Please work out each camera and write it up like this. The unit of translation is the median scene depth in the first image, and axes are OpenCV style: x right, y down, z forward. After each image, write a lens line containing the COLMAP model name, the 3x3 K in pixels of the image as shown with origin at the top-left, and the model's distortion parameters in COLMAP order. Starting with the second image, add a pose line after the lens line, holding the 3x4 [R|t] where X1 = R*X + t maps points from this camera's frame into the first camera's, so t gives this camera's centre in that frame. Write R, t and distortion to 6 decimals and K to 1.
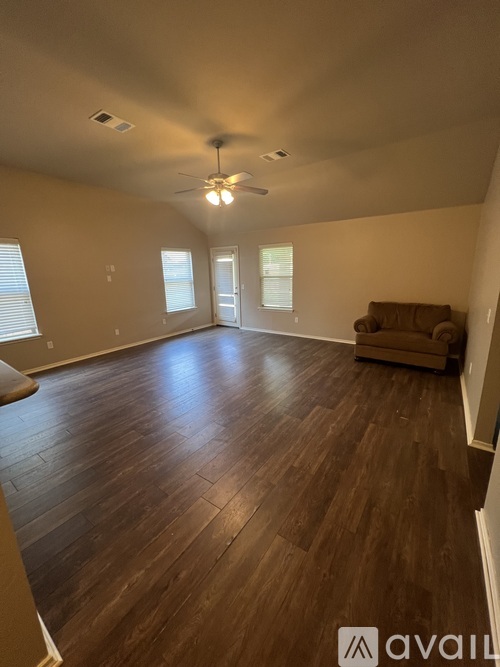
lens RADIAL K [[269.6, 0, 252.8], [0, 269.6, 331.6], [0, 0, 1]] dist [-0.003721, -0.000157]
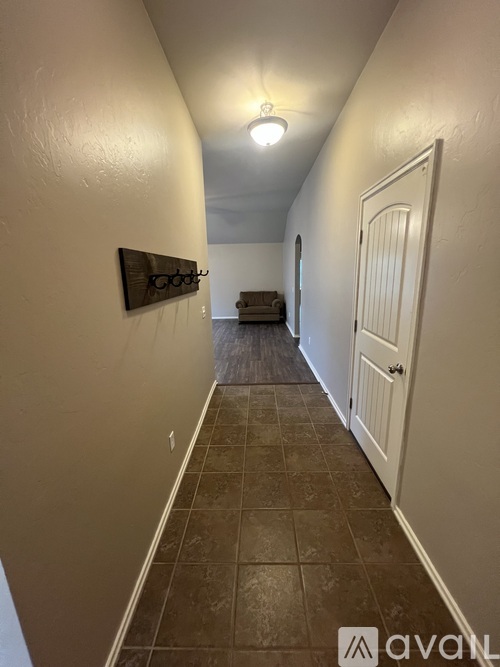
lens RADIAL K [[269.8, 0, 250.3], [0, 269.8, 333.0], [0, 0, 1]] dist [-0.000190, 0.000869]
pose [[0.831556, -0.122564, 0.541749, -0.601988], [0.129203, 0.991279, 0.025944, 0.143106], [-0.540204, 0.048422, 0.840140, -0.618948]]
